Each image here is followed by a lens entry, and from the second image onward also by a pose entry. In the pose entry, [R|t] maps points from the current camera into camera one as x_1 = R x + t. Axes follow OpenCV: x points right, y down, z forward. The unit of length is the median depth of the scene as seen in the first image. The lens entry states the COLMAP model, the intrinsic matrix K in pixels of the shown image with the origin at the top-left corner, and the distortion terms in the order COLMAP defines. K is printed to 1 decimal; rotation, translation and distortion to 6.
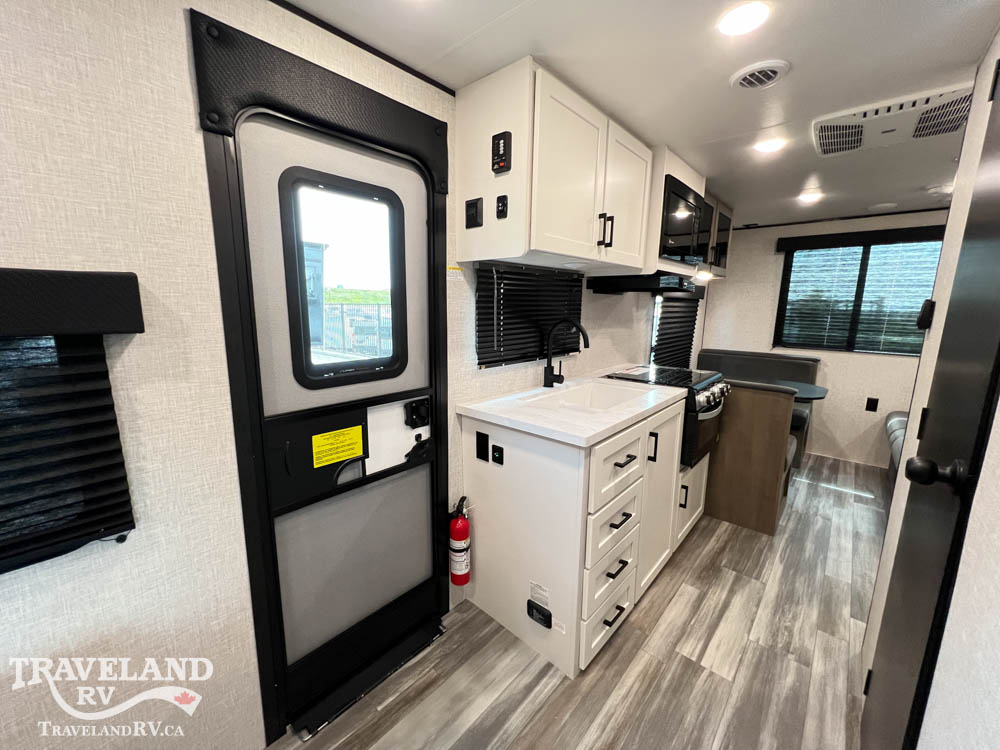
lens RADIAL K [[398.7, 0, 498.4], [0, 398.7, 374.1], [0, 0, 1]] dist [-0.000336, 0.000230]
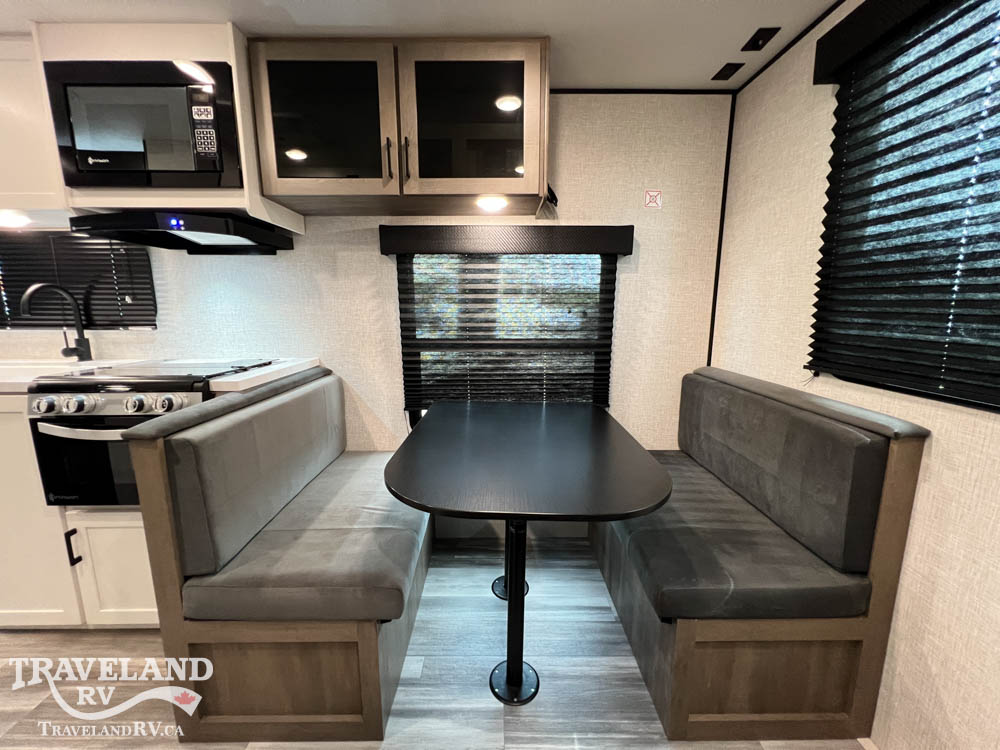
lens RADIAL K [[398.7, 0, 498.3], [0, 398.7, 372.8], [0, 0, 1]] dist [-0.000336, 0.000230]
pose [[0.667925, 0.113486, -0.735525, 1.777115], [-0.122868, 0.991559, 0.041415, -0.117827], [0.734017, 0.062710, 0.676230, 1.348621]]
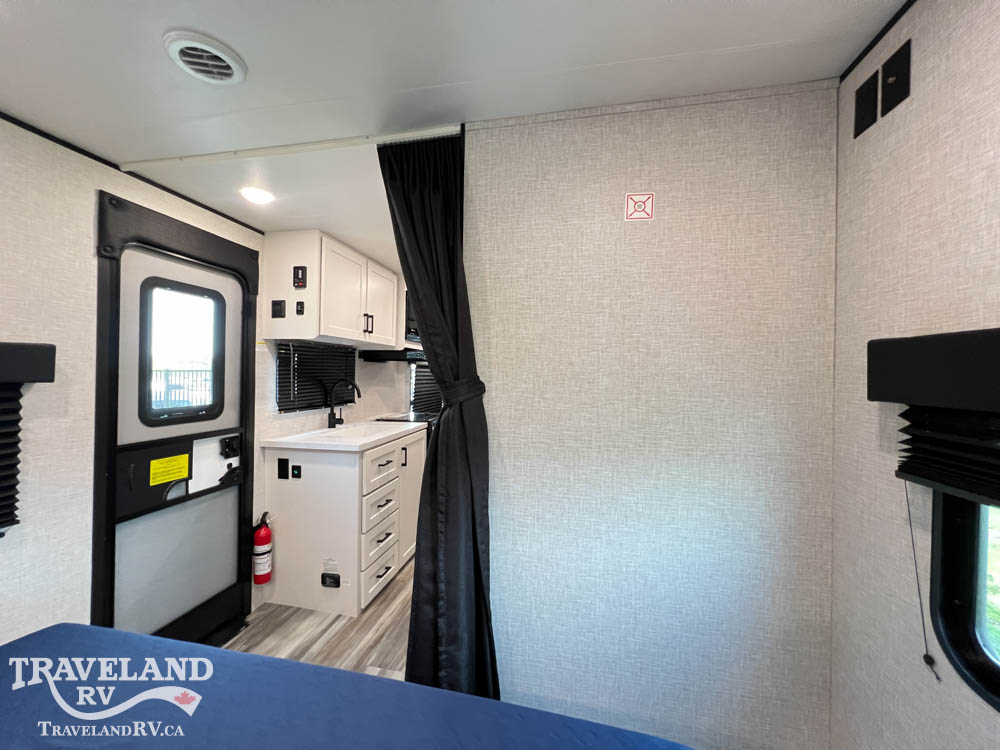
lens RADIAL K [[398.7, 0, 498.3], [0, 398.7, 374.0], [0, 0, 1]] dist [-0.000336, 0.000230]
pose [[0.857820, 0.000252, 0.513950, -0.109821], [0.086099, 0.985797, -0.144189, 0.120077], [-0.506687, 0.167939, 0.845615, -0.600176]]
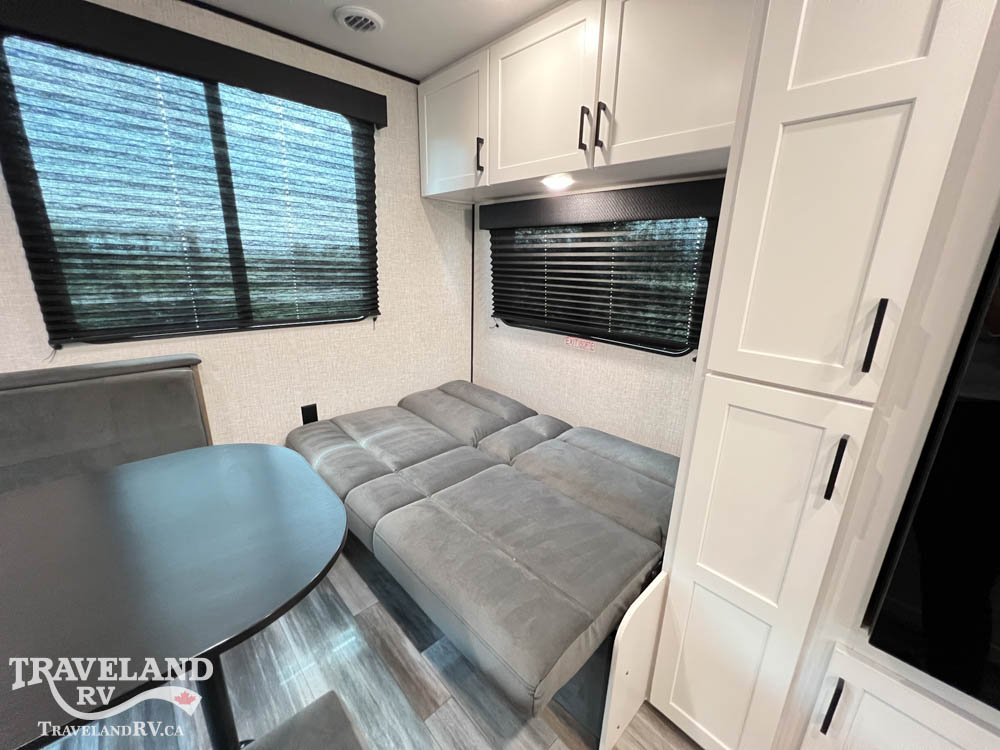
lens RADIAL K [[398.7, 0, 497.4], [0, 398.7, 373.9], [0, 0, 1]] dist [-0.000336, 0.000230]
pose [[0.090584, -0.285098, 0.954208, 0.919734], [0.148817, 0.951265, 0.270091, -0.193954], [-0.984707, 0.117537, 0.128597, 1.377401]]
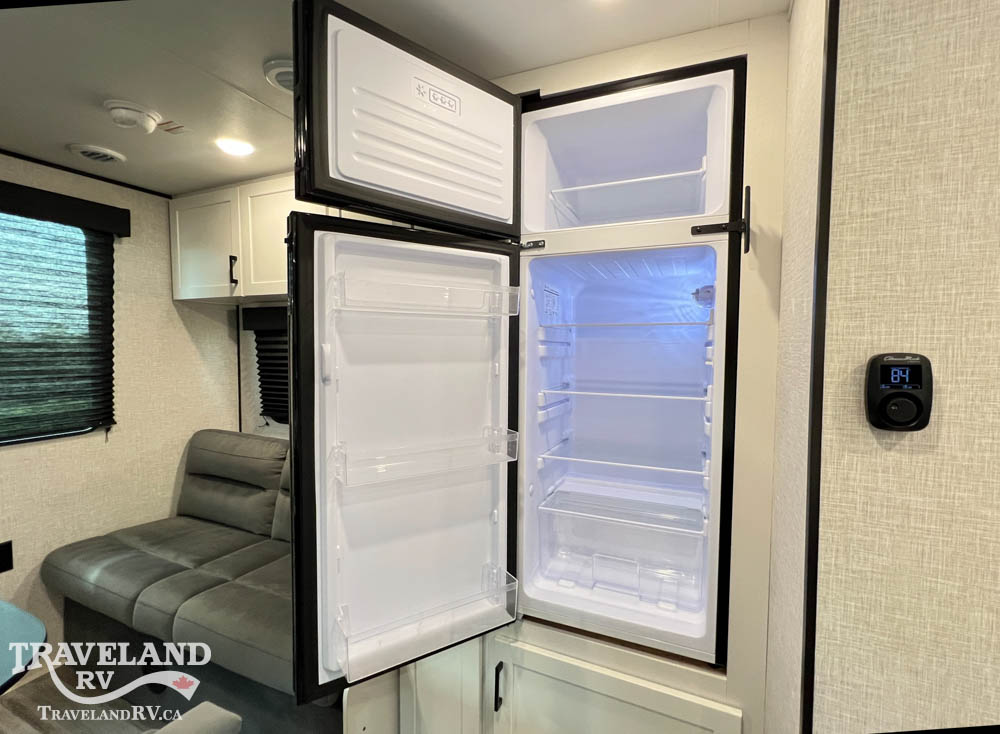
lens RADIAL K [[451.6, 0, 497.5], [0, 451.6, 366.0], [0, 0, 1]] dist [-0.001628, 0.000789]
pose [[-0.301275, -0.066251, 0.951233, 0.618023], [0.153374, 0.981227, 0.116917, -0.230648], [-0.941121, 0.181119, -0.285458, 1.202604]]
